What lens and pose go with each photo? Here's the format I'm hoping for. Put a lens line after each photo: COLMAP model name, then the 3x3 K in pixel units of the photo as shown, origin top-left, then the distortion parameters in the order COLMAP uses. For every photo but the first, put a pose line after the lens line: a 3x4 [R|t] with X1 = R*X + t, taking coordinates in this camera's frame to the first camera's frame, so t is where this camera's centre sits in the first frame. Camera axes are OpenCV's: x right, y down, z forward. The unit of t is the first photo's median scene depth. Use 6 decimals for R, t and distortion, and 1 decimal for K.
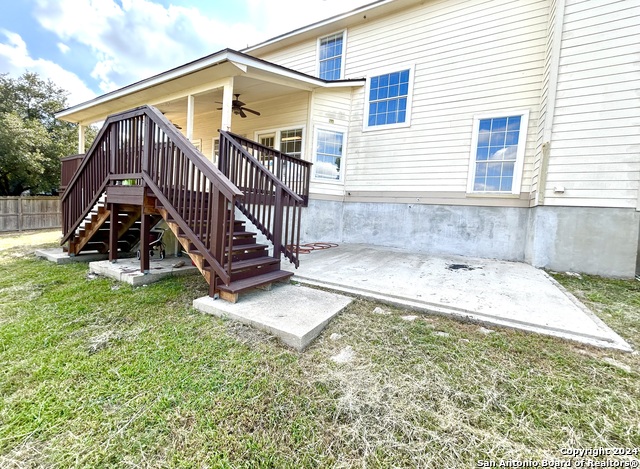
lens RADIAL K [[256.1, 0, 317.9], [0, 256.1, 230.0], [0, 0, 1]] dist [-0.007146, 0.000071]
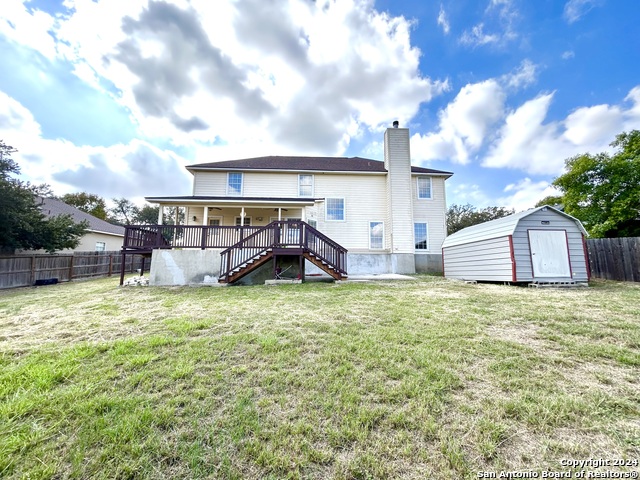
lens RADIAL K [[256.1, 0, 319.4], [0, 256.1, 239.0], [0, 0, 1]] dist [-0.007146, 0.000071]
pose [[0.836967, 0.012643, 0.547108, -1.277252], [0.081458, 0.985718, -0.147393, 0.095508], [-0.541157, 0.167929, 0.823983, -0.903077]]
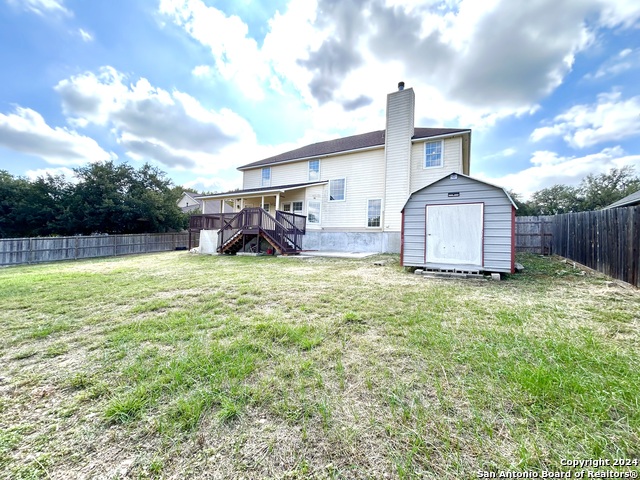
lens RADIAL K [[256.1, 0, 318.3], [0, 256.1, 238.4], [0, 0, 1]] dist [-0.007146, 0.000071]
pose [[0.999708, -0.023790, -0.004265, 0.107886], [0.023326, 0.995893, -0.087476, 0.181611], [0.006329, 0.087351, 0.996157, -1.596363]]
